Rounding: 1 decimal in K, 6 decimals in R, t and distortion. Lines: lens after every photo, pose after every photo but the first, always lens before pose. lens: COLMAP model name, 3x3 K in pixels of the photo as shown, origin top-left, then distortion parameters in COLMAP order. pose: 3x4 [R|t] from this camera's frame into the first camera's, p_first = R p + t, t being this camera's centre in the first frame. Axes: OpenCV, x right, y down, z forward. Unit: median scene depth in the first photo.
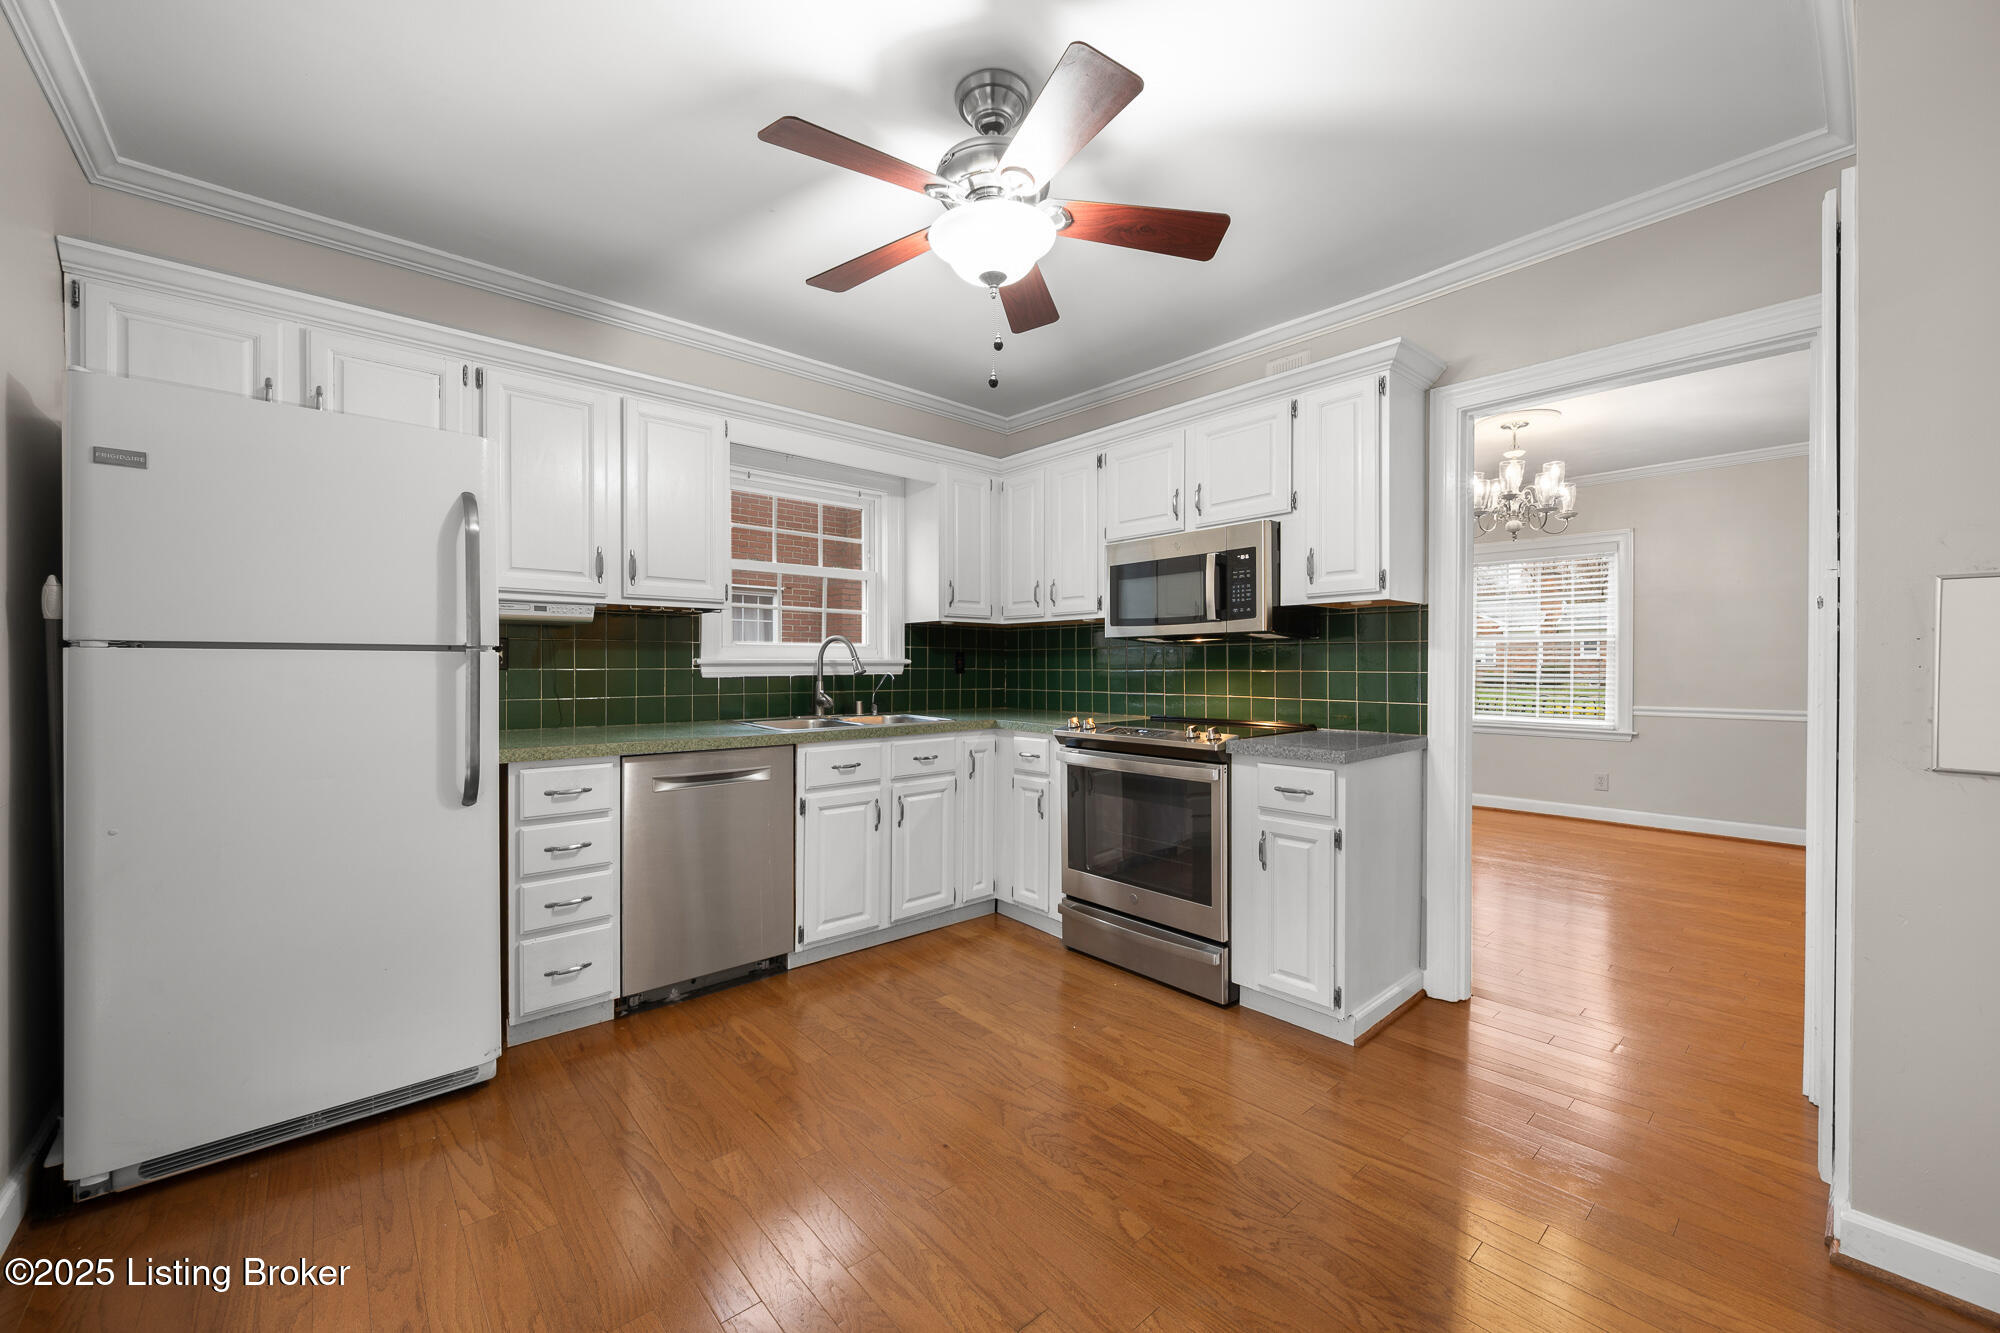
lens RADIAL K [[779.6, 0, 998.2], [0, 779.6, 670.5], [0, 0, 1]] dist [-0.000456, -0.000123]
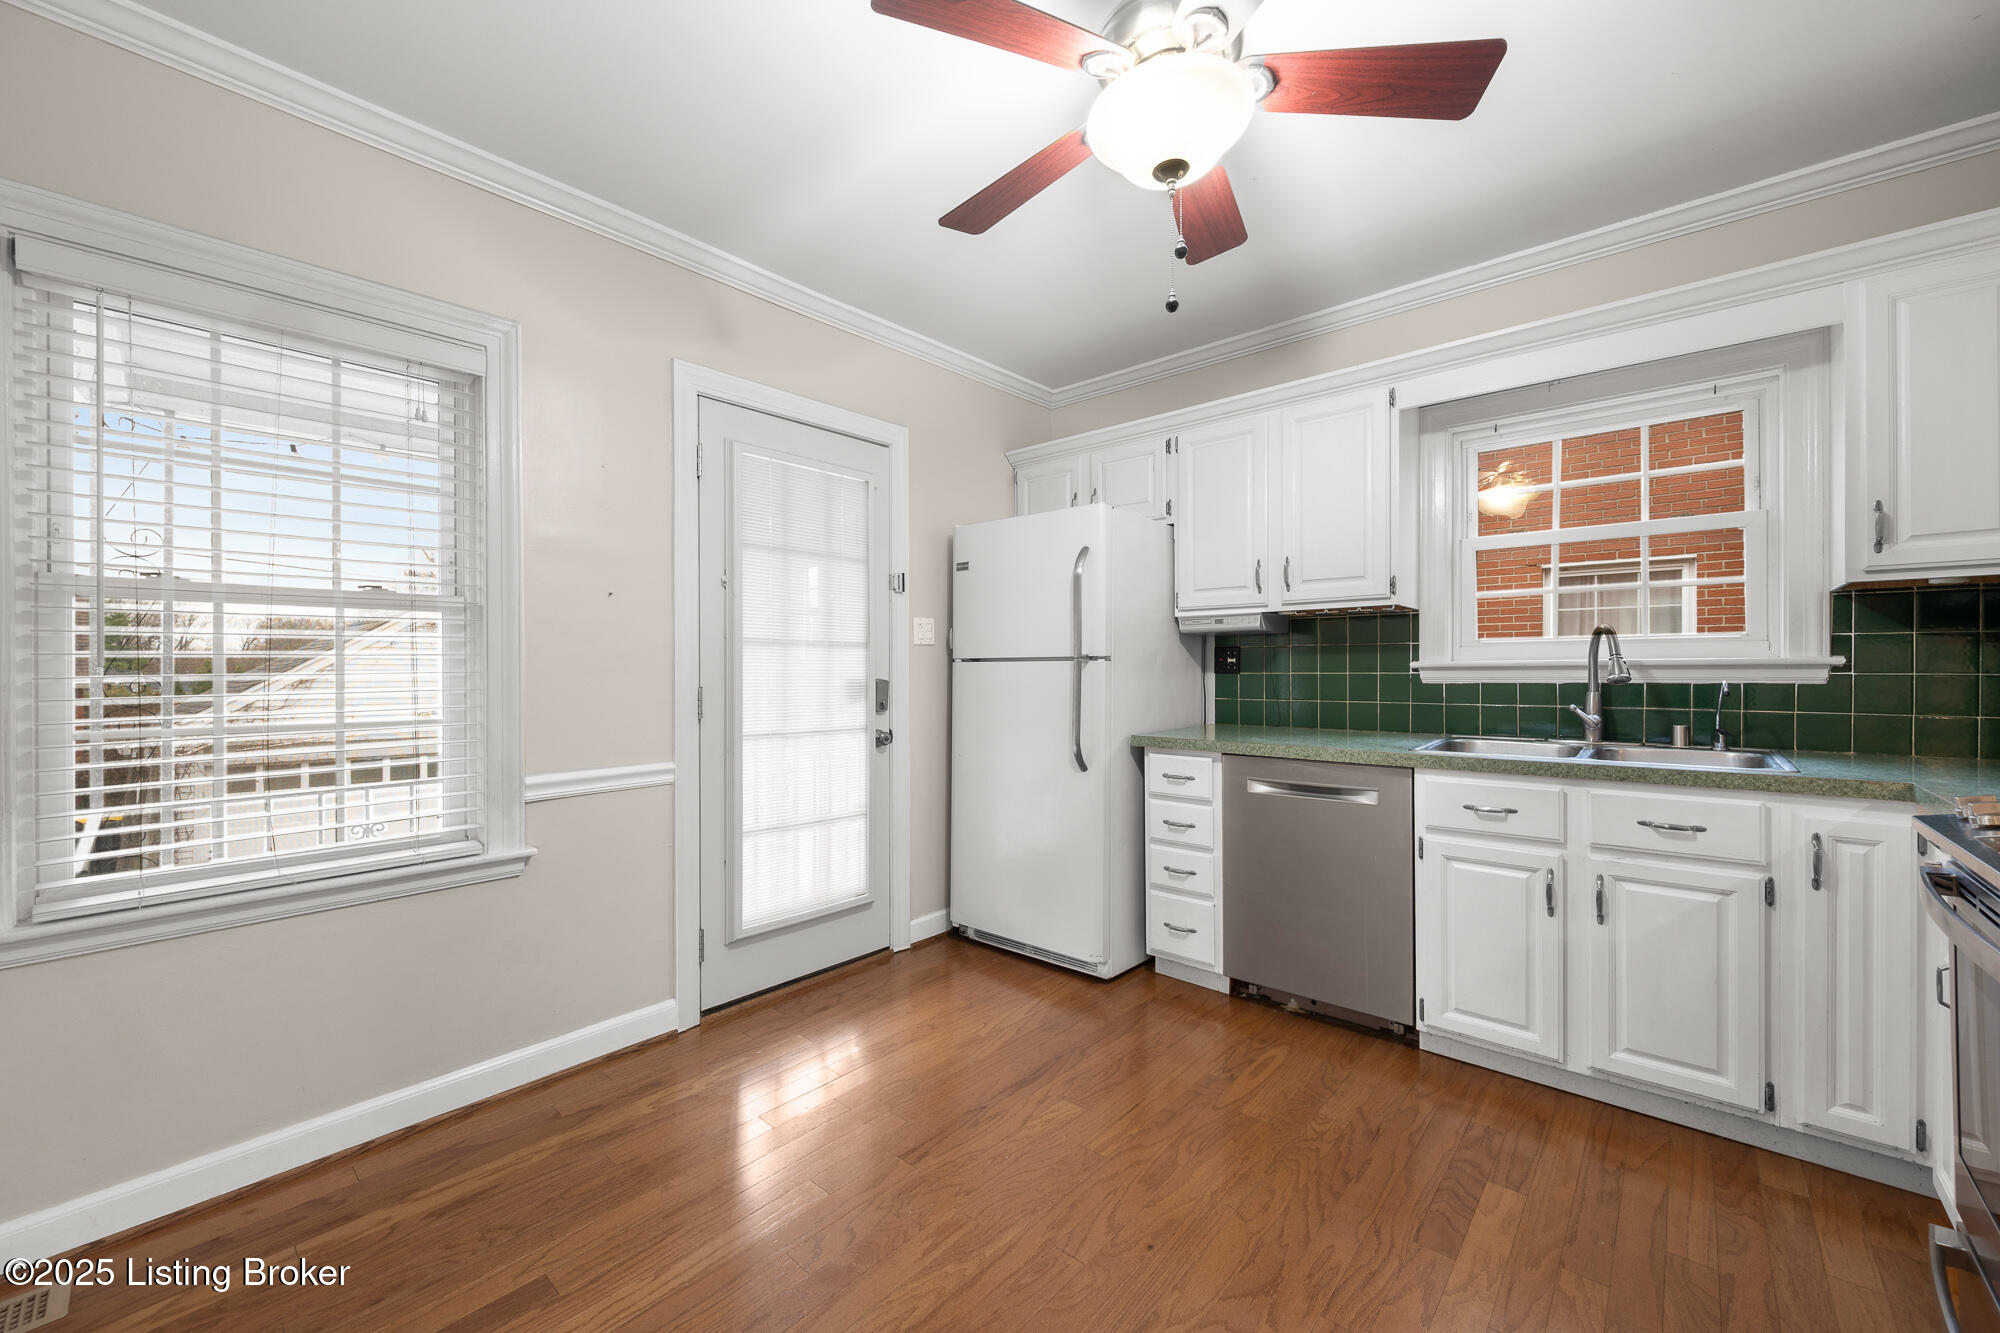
lens RADIAL K [[779.6, 0, 998.2], [0, 779.6, 670.5], [0, 0, 1]] dist [-0.000456, -0.000123]
pose [[0.117460, -0.000135, -0.993078, 0.468733], [-0.001606, 0.999999, -0.000326, -0.004363], [0.993076, 0.001633, 0.117460, 0.467176]]
